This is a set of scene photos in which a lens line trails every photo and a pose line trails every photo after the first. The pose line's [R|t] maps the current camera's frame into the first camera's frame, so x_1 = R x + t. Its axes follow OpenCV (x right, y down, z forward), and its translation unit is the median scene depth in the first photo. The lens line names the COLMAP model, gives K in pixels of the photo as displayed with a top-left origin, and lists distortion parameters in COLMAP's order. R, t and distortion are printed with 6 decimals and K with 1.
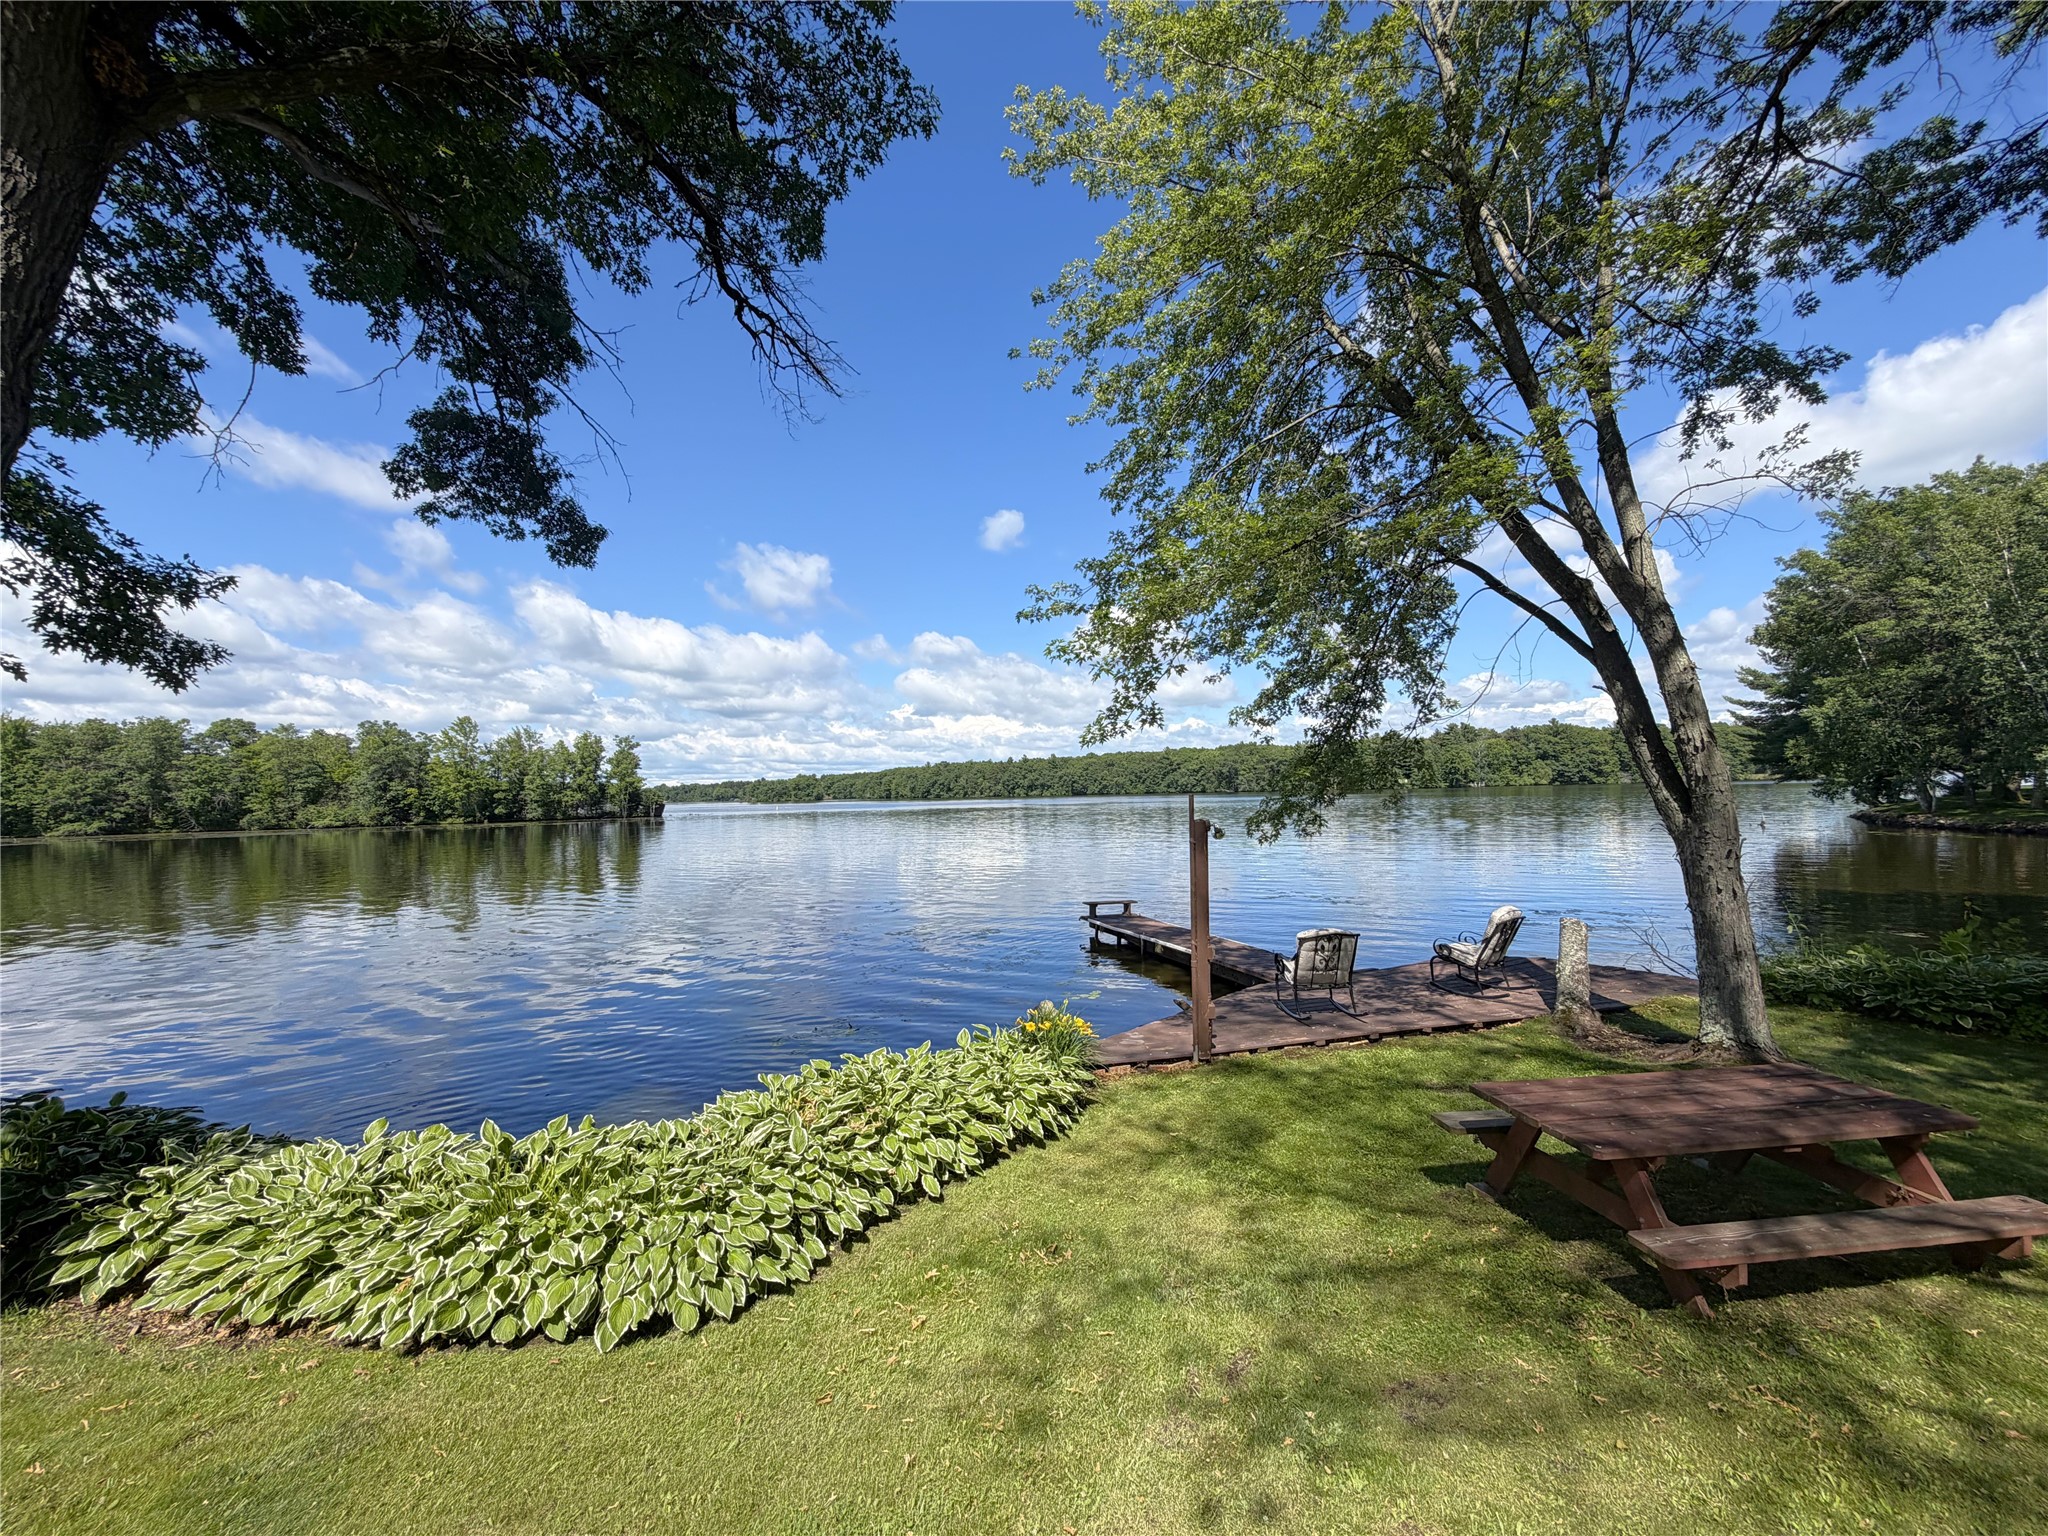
lens RADIAL K [[810.4, 0, 1018.5], [0, 810.4, 774.7], [0, 0, 1]] dist [-0.000367, -0.002438]
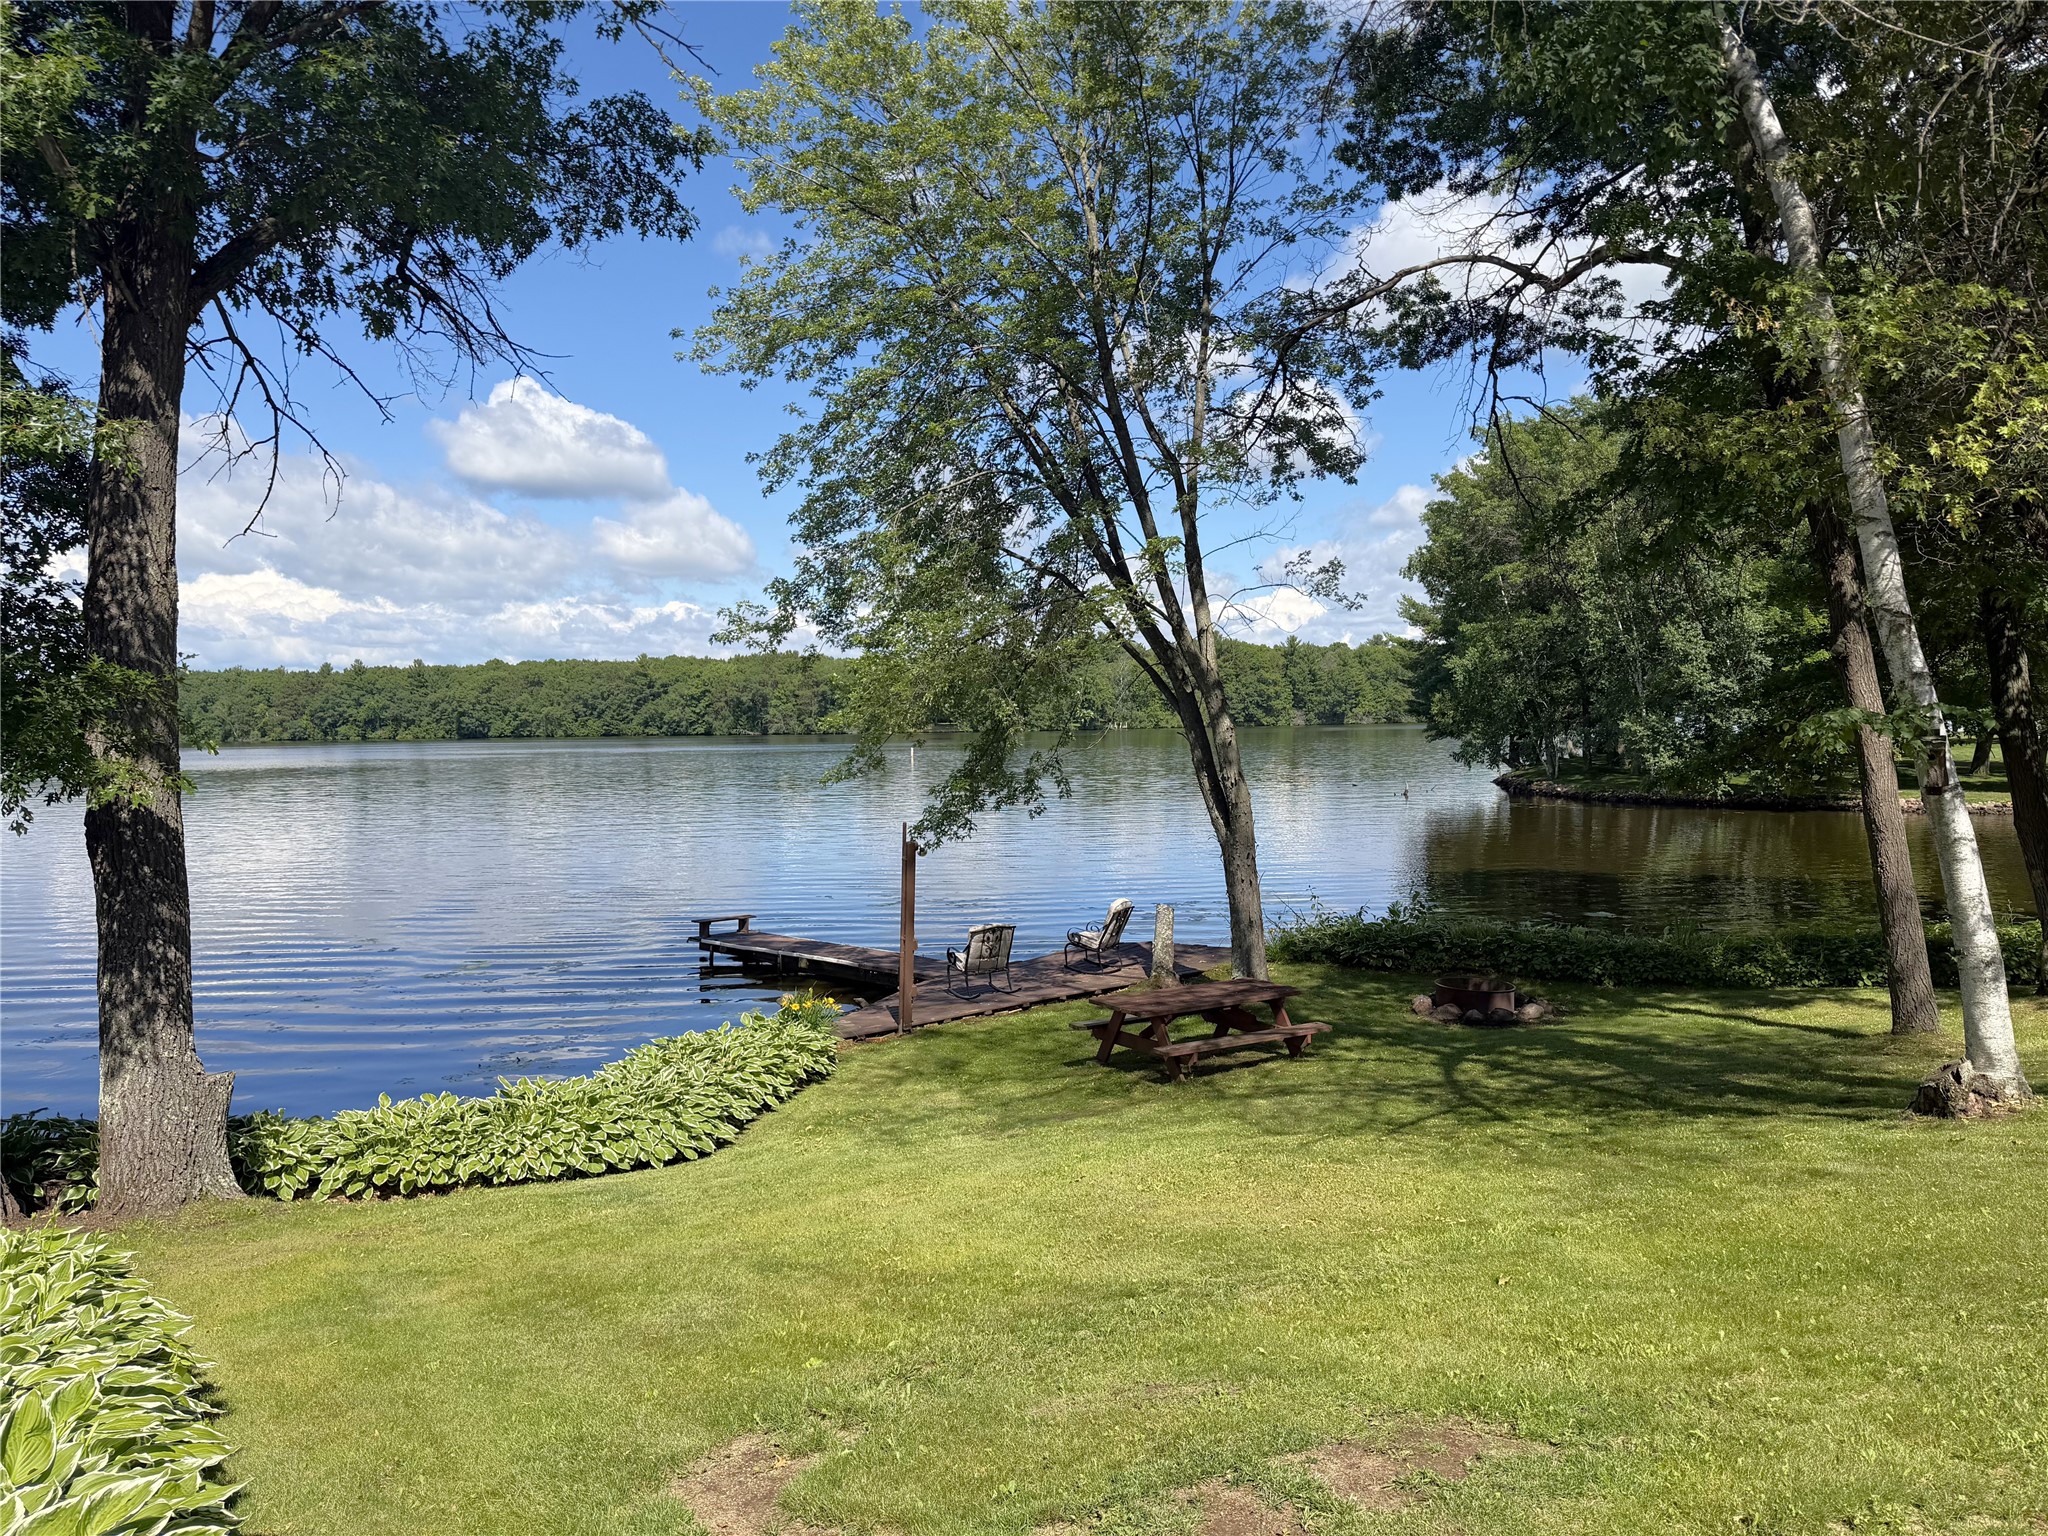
lens RADIAL K [[1451.2, 0, 1064.6], [0, 1451.2, 761.2], [0, 0, 1]] dist [0.059376, -0.087922]
pose [[0.887943, -0.002500, 0.459947, -0.278825], [-0.018213, 0.999010, 0.040591, -0.076995], [-0.459593, -0.044419, 0.887018, -0.519921]]
